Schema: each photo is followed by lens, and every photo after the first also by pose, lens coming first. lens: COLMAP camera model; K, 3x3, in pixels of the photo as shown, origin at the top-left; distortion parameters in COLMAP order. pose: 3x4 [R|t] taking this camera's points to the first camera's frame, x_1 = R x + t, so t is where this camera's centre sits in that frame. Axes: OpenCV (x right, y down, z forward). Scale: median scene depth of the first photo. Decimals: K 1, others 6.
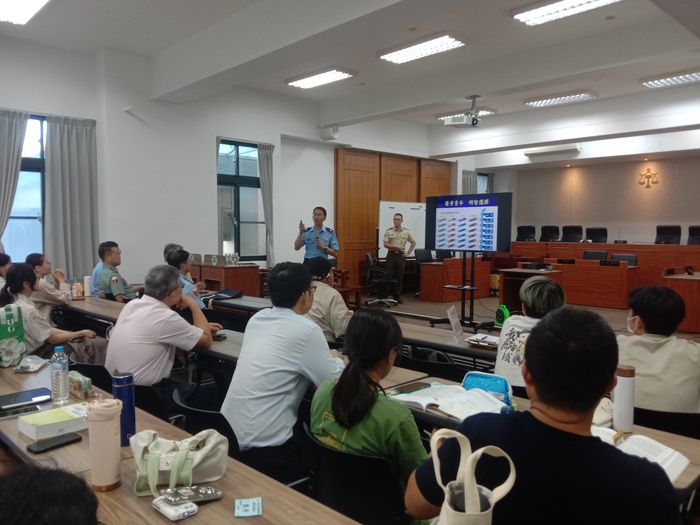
lens RADIAL K [[557.7, 0, 350.0], [0, 557.7, 262.5], [0, 0, 1]] dist [0.087970, -0.207732]
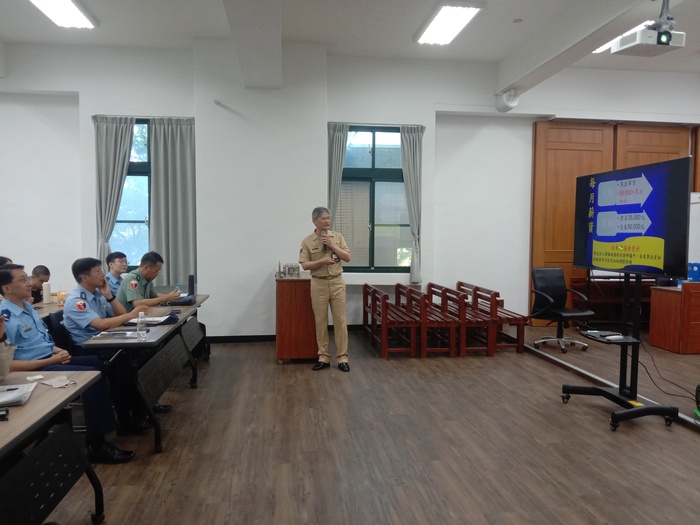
lens RADIAL K [[557.7, 0, 350.0], [0, 557.7, 262.5], [0, 0, 1]] dist [0.087970, -0.207732]
pose [[0.803676, 0.029689, -0.594326, 0.252335], [-0.035988, 0.999351, 0.001256, -0.016412], [0.593978, 0.020380, 0.804223, 0.312063]]
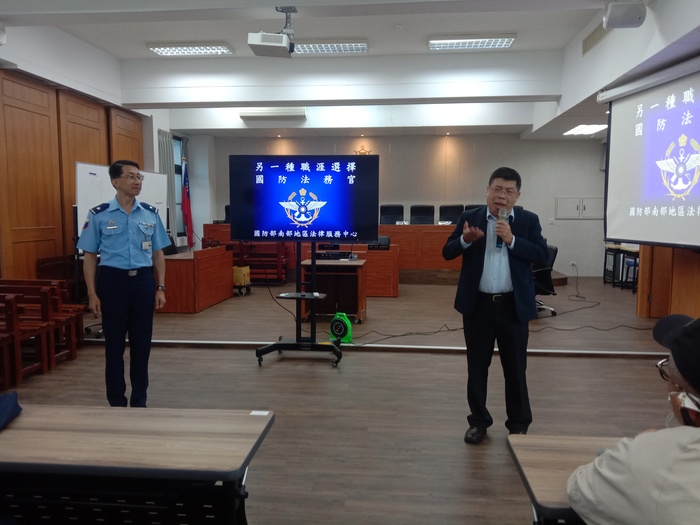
lens RADIAL K [[558.0, 0, 350.9], [0, 558.0, 269.9], [0, 0, 1]] dist [-0.006760, -0.008016]
pose [[0.751910, -0.070793, 0.655454, -0.149512], [0.038352, 0.997231, 0.063711, -0.020482], [-0.658149, -0.022767, 0.752543, 0.367165]]
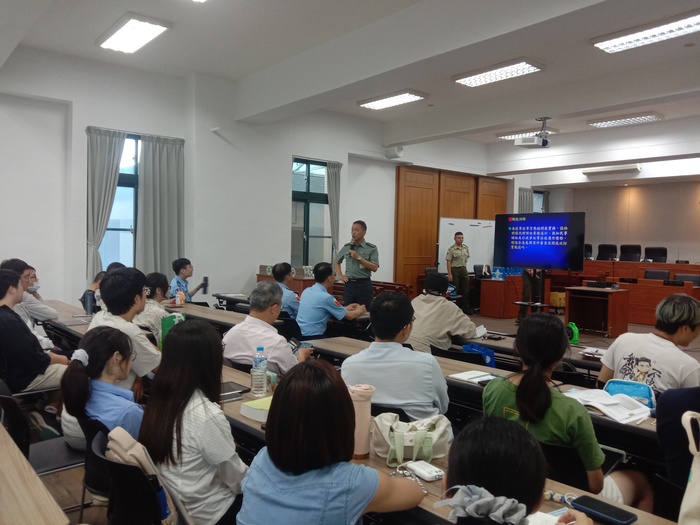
lens RADIAL K [[557.7, 0, 350.0], [0, 557.7, 262.5], [0, 0, 1]] dist [0.087970, -0.207732]
pose [[0.997969, 0.018409, -0.060975, -0.053558], [-0.019900, 0.999515, -0.023938, -0.000057], [0.060505, 0.025103, 0.997852, -0.033767]]
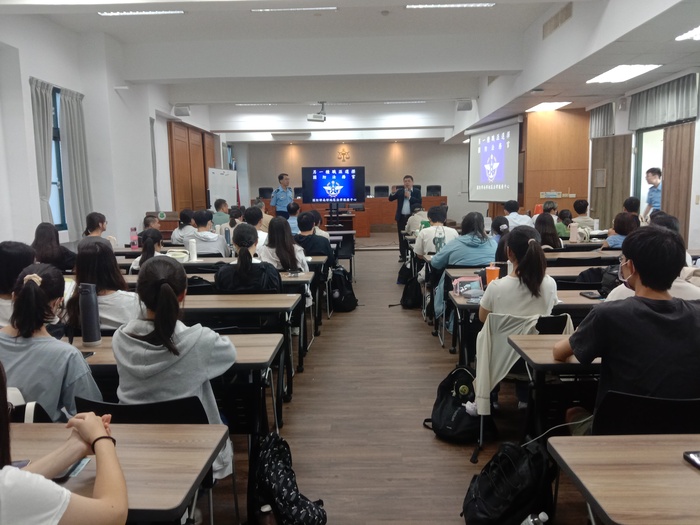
lens RADIAL K [[557.7, 0, 350.0], [0, 557.7, 262.5], [0, 0, 1]] dist [0.087970, -0.207732]
pose [[0.699582, -0.107526, 0.706415, -0.708912], [0.060531, 0.993977, 0.091351, 0.004502], [-0.711984, -0.021147, 0.701878, -0.113906]]
